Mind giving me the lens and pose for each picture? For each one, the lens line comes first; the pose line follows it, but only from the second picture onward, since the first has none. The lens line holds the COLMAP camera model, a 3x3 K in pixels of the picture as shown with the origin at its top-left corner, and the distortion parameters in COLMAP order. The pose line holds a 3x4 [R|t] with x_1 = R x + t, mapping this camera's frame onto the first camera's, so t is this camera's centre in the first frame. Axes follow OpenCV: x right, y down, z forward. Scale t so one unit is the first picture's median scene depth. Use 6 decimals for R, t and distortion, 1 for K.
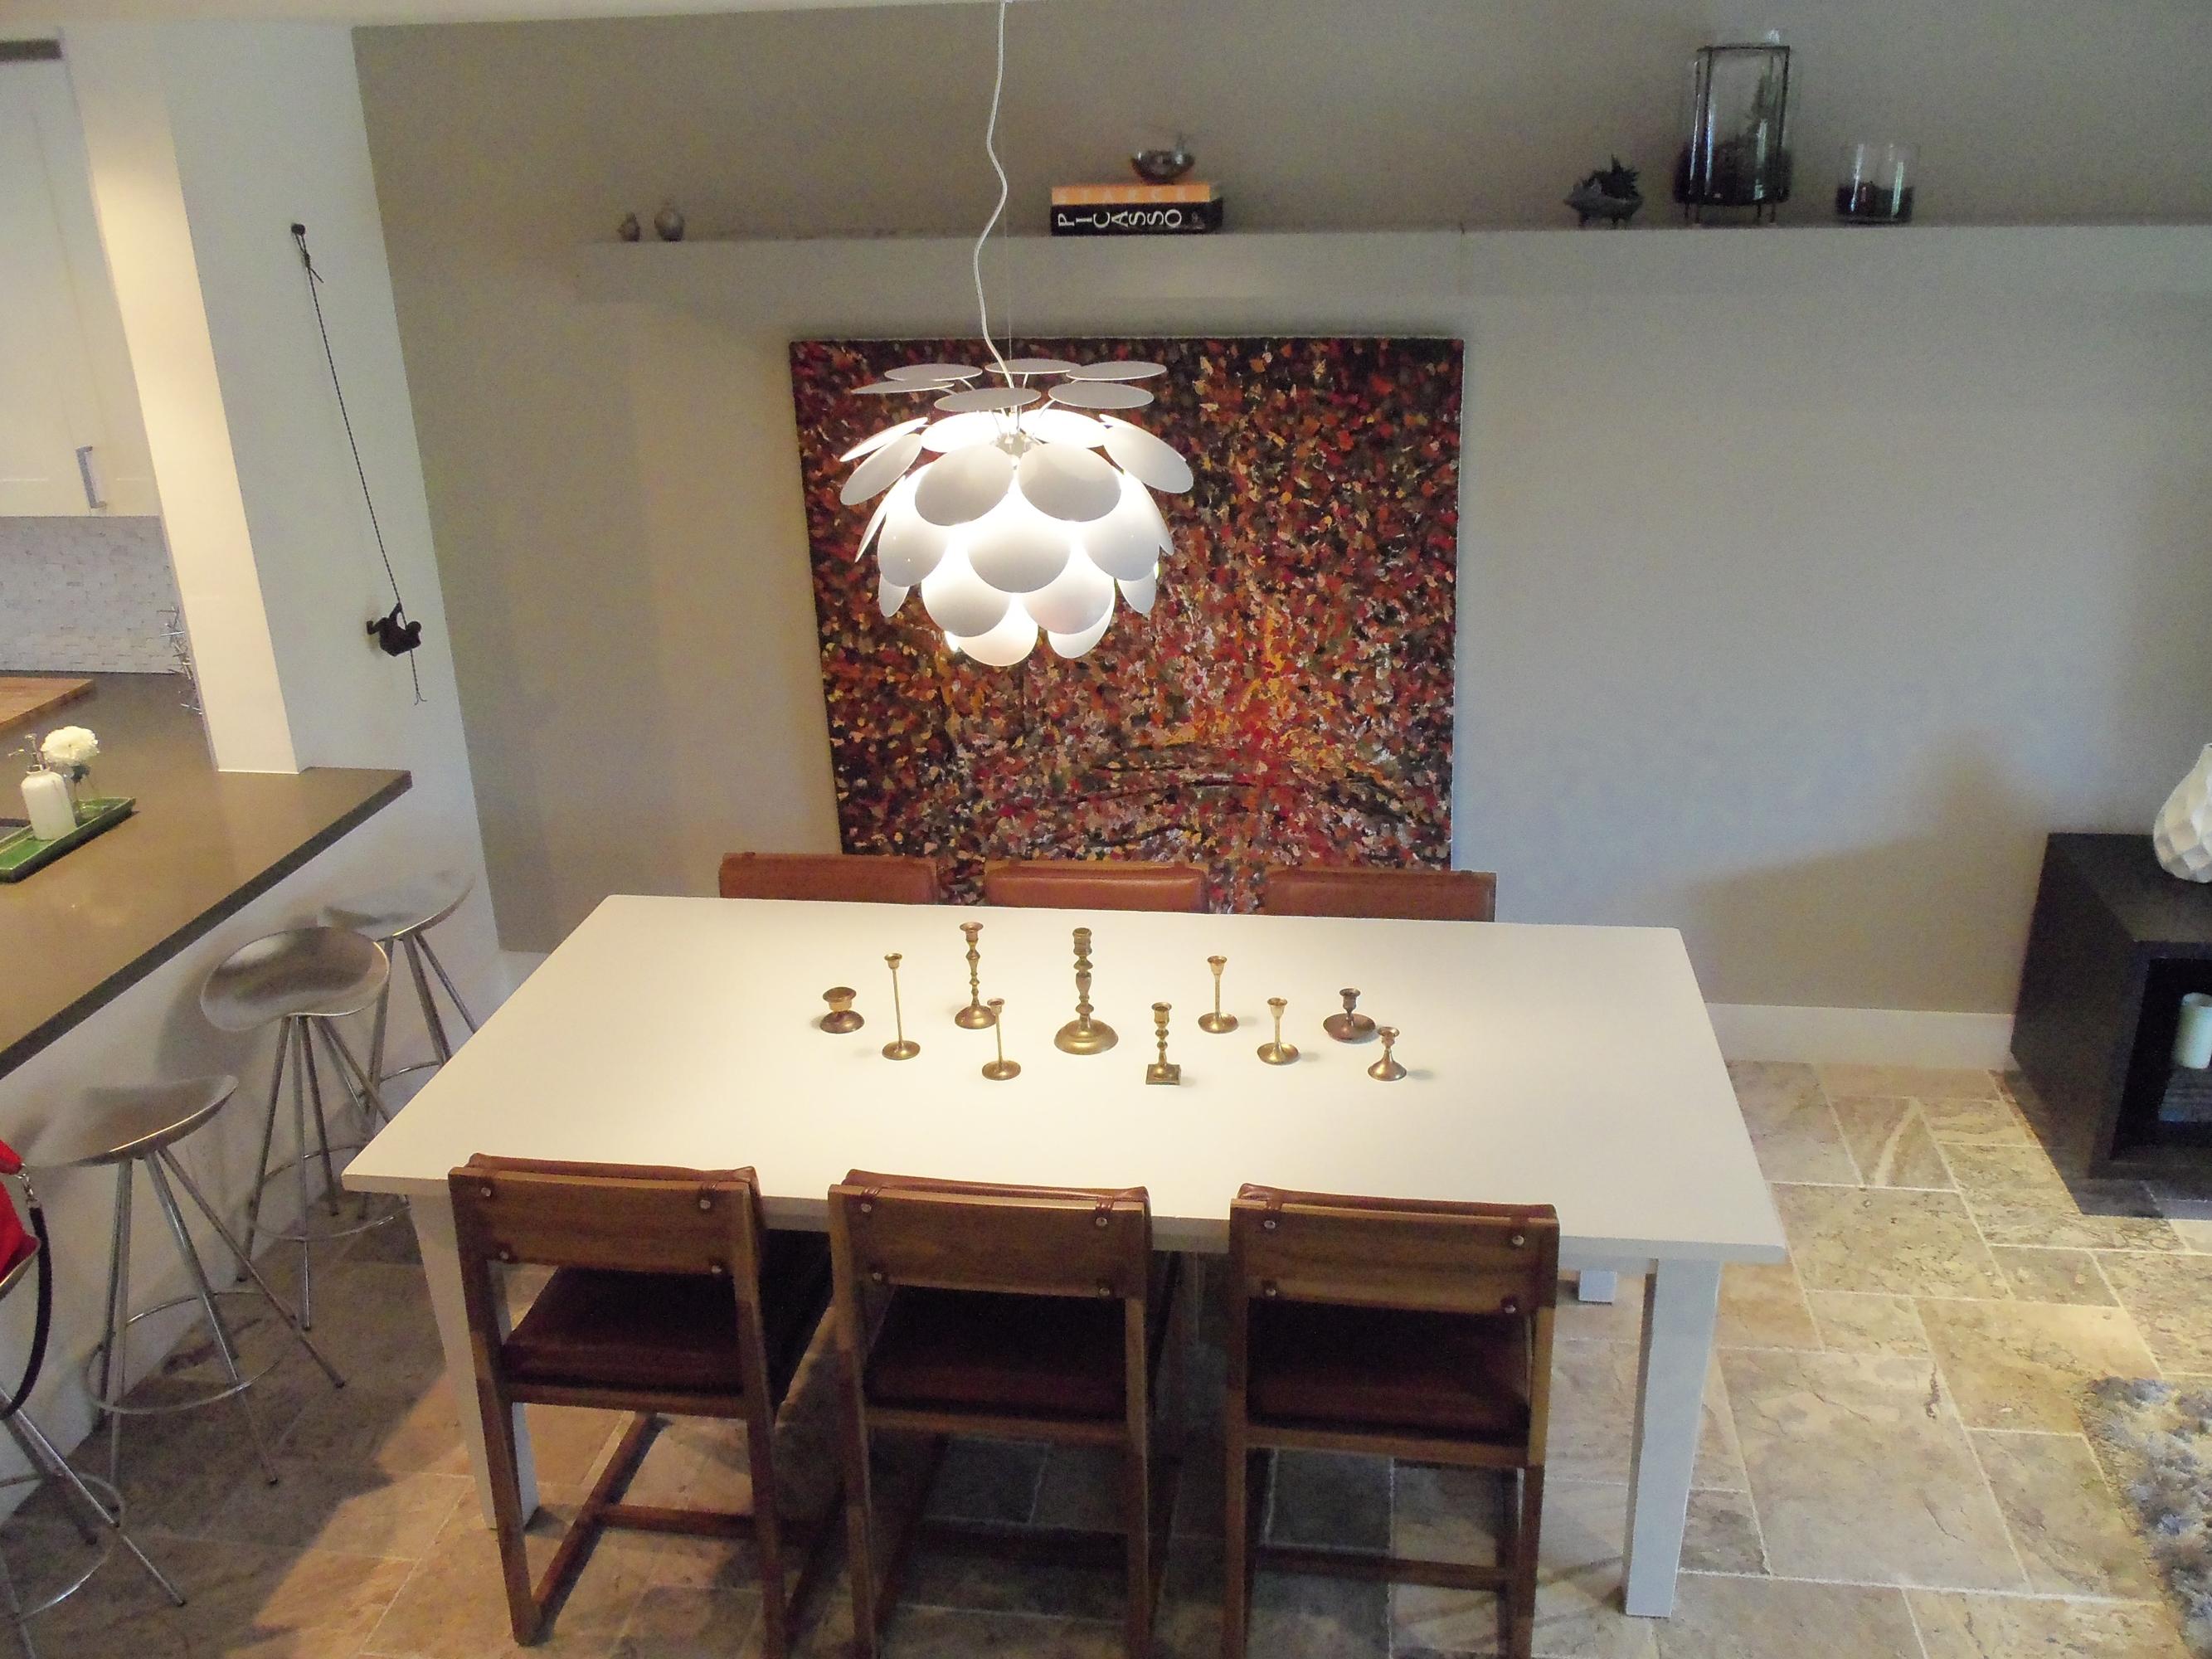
lens RADIAL K [[1857.0, 0, 1116.9], [0, 1857.0, 842.8], [0, 0, 1]] dist [-0.028460, 0.012354]
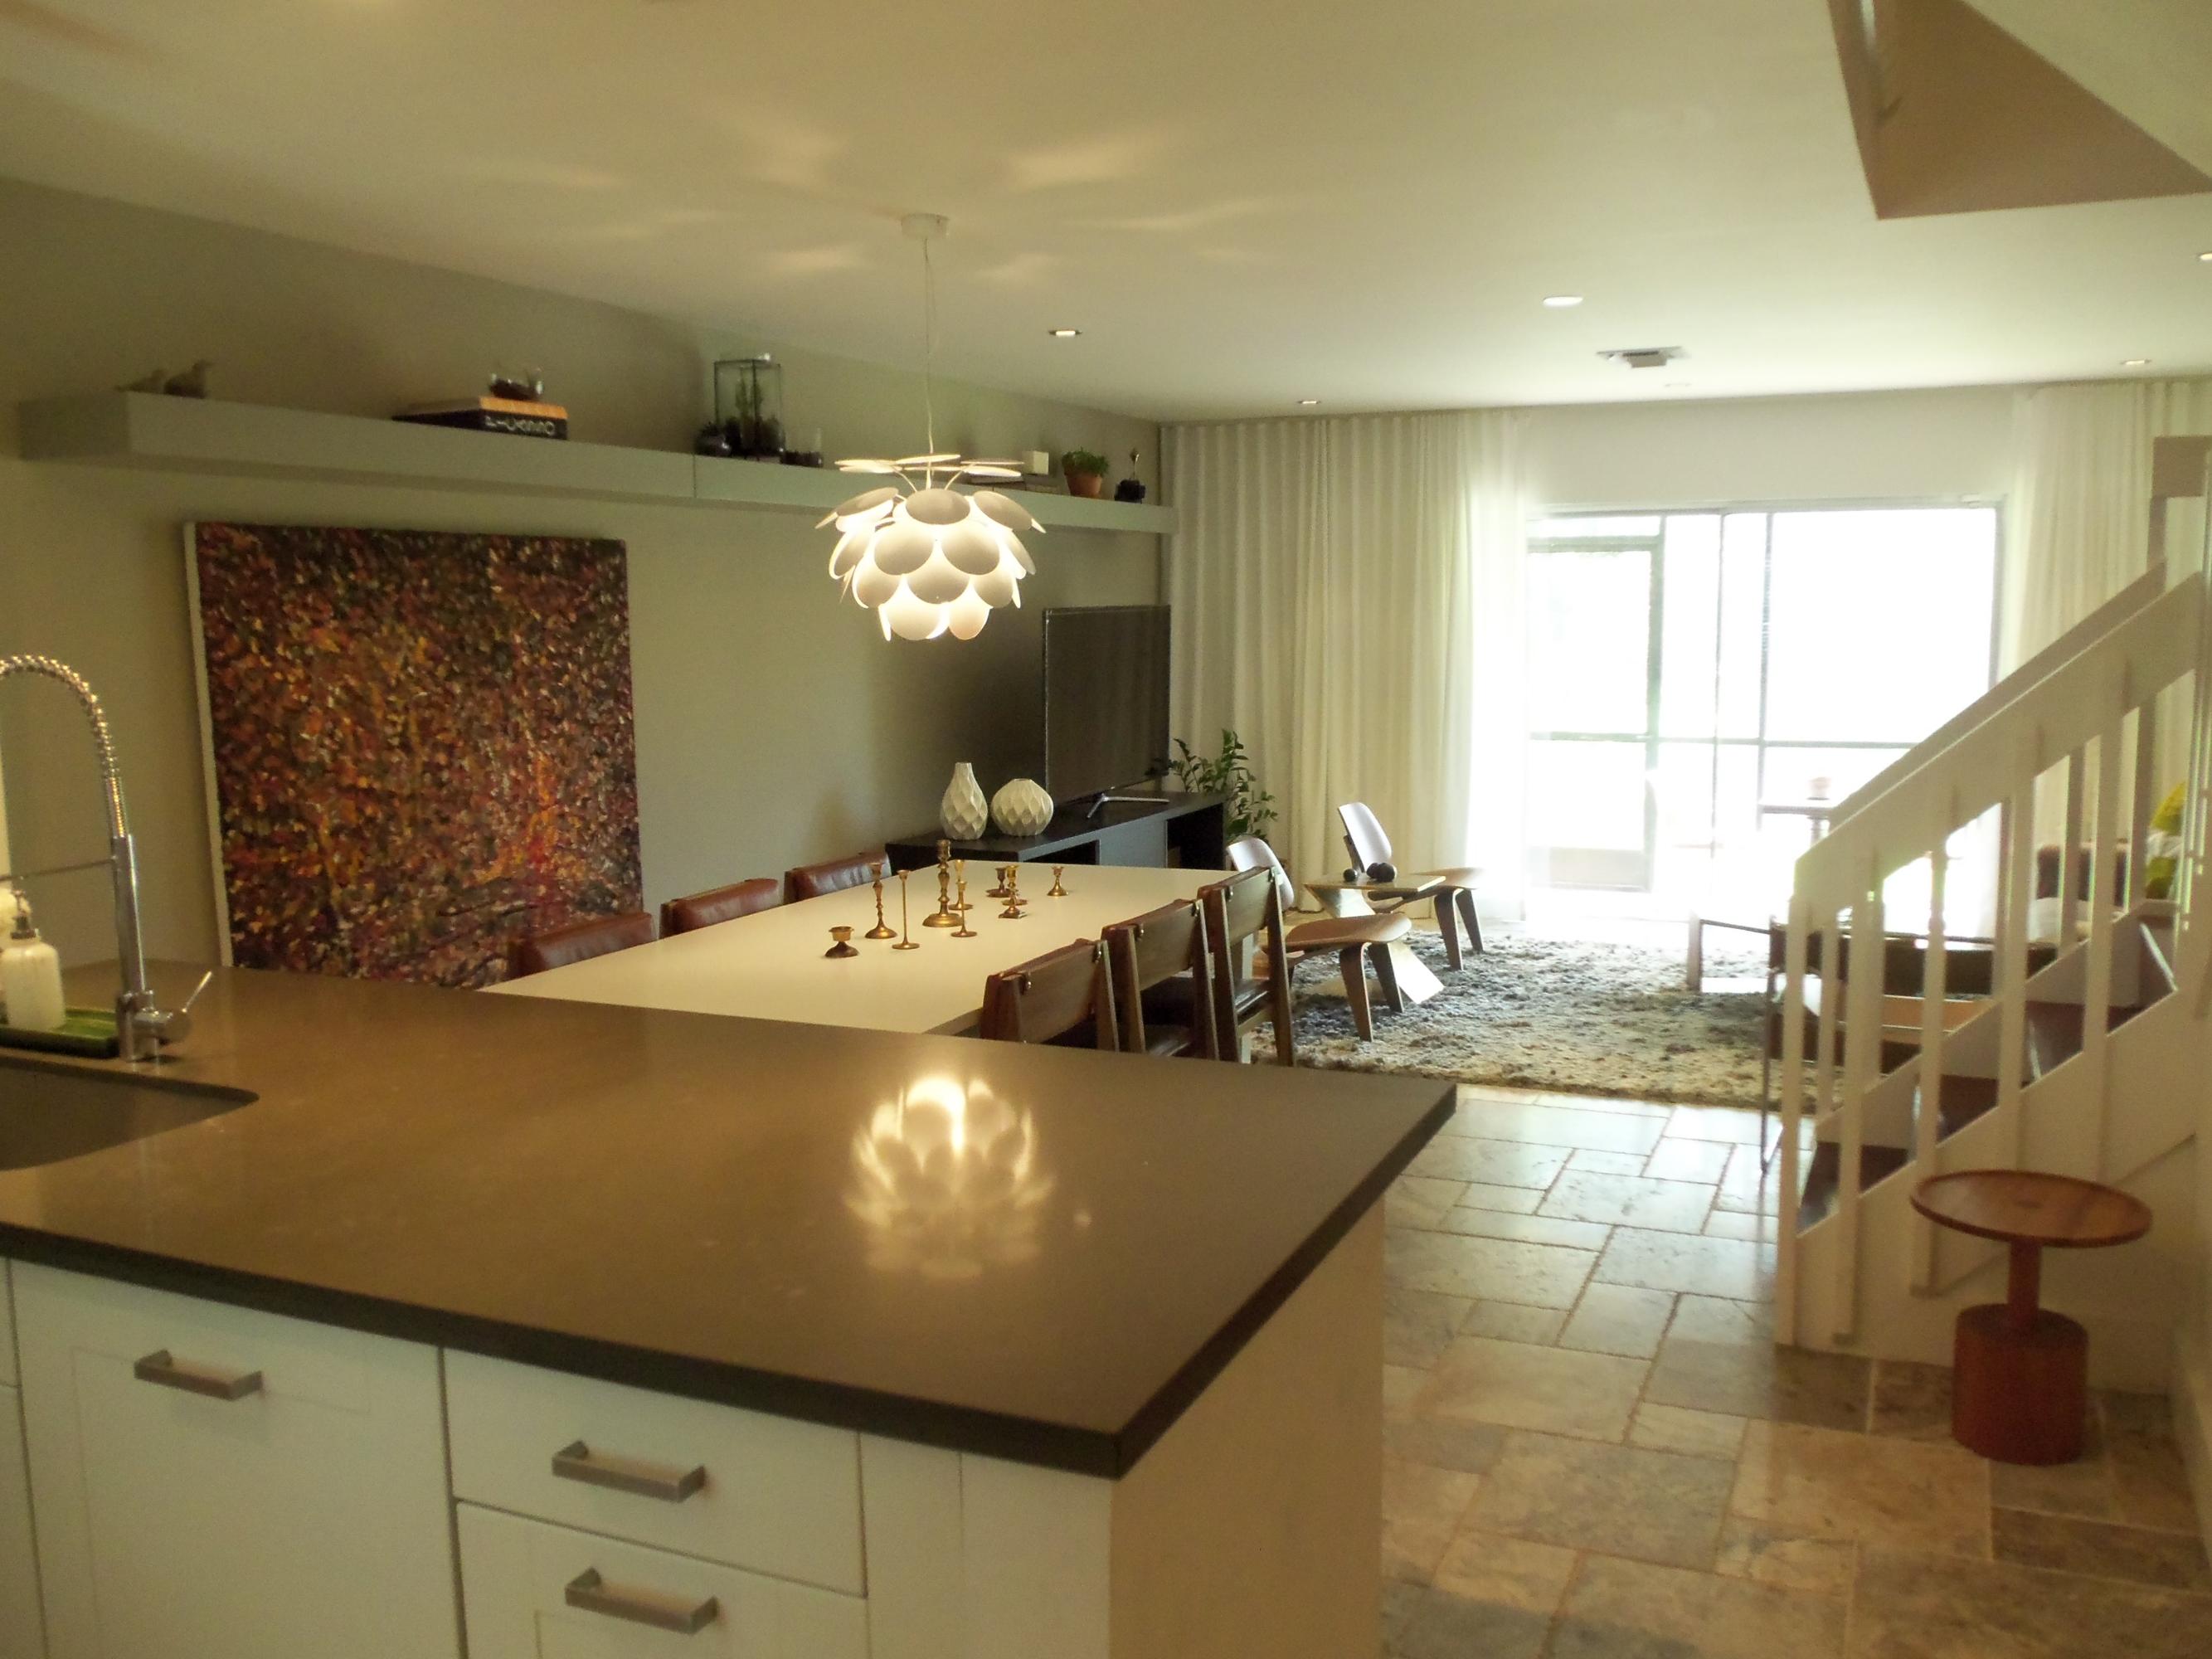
lens RADIAL K [[1857.0, 0, 1126.6], [0, 1857.0, 865.4], [0, 0, 1]] dist [-0.028460, 0.012354]
pose [[0.270042, -0.113566, 0.956128, -1.029002], [0.362351, 0.932004, 0.008361, 0.076654], [-0.892064, 0.344196, 0.292831, 0.330572]]
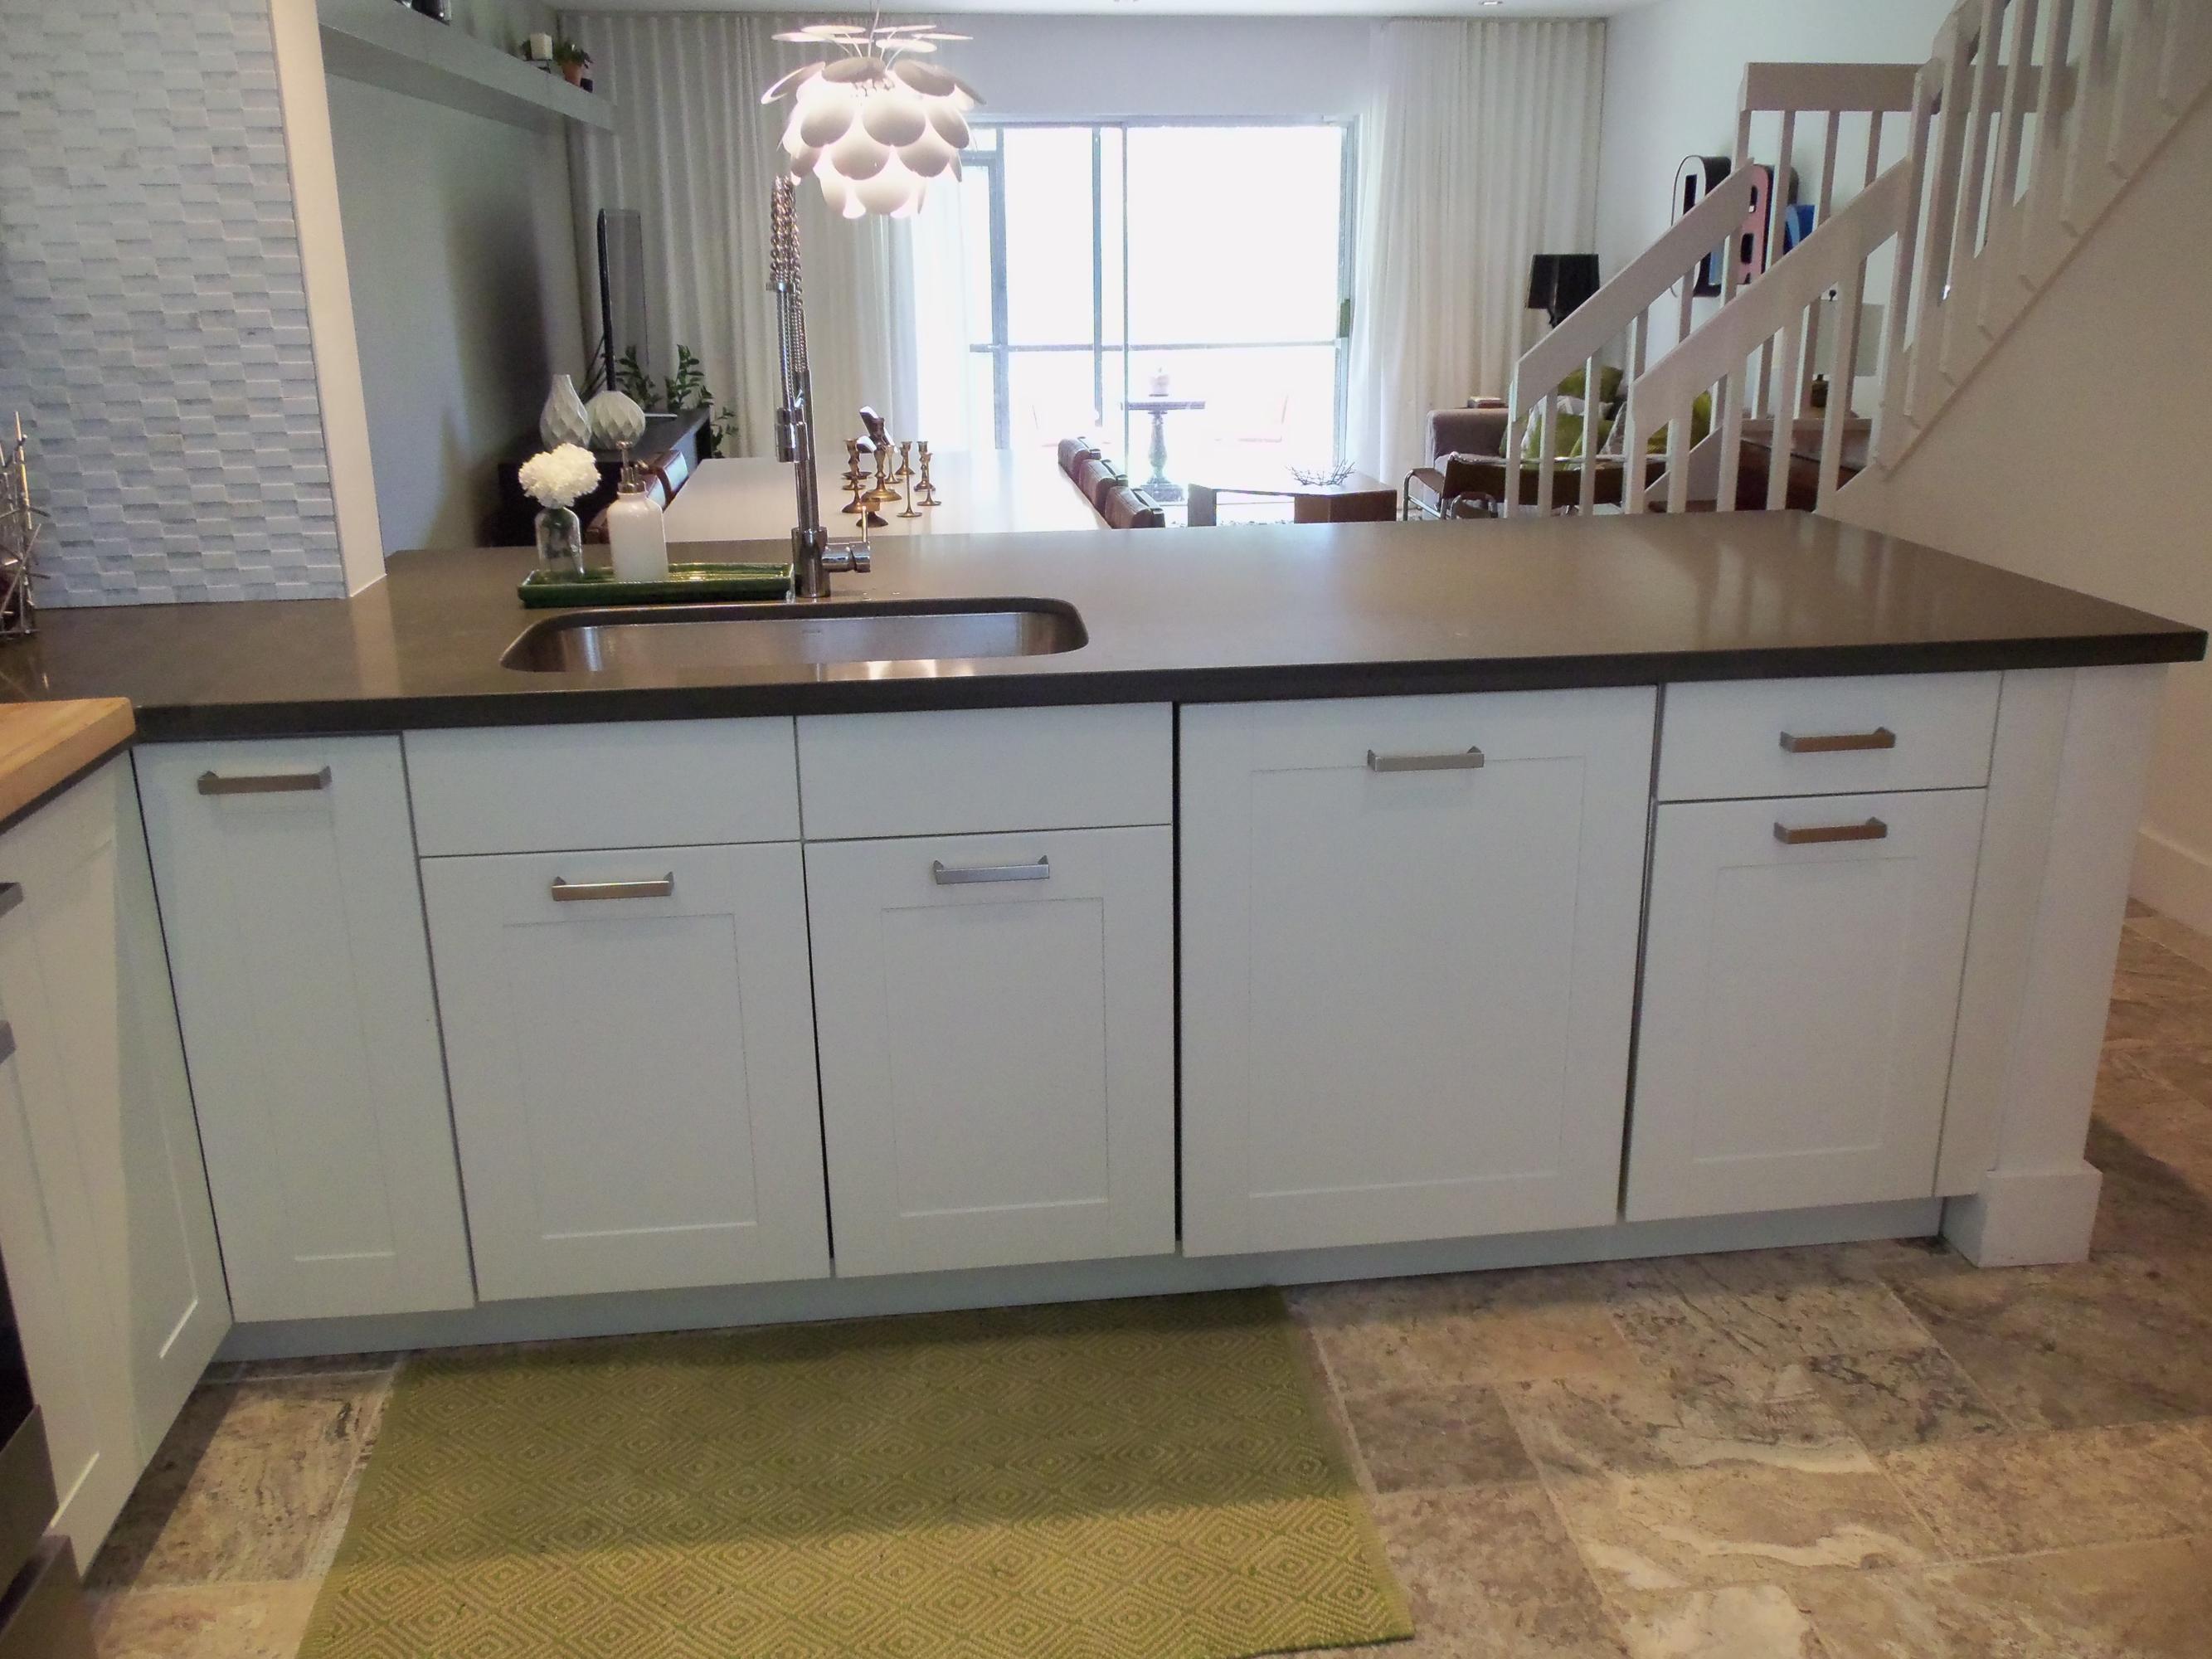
lens RADIAL K [[1857.0, 0, 1114.2], [0, 1857.0, 849.8], [0, 0, 1]] dist [-0.028460, 0.012354]
pose [[-0.252250, -0.280571, 0.926094, -1.176145], [0.373840, 0.854481, 0.360702, -0.096059], [-0.892532, 0.437198, -0.110654, 0.855875]]
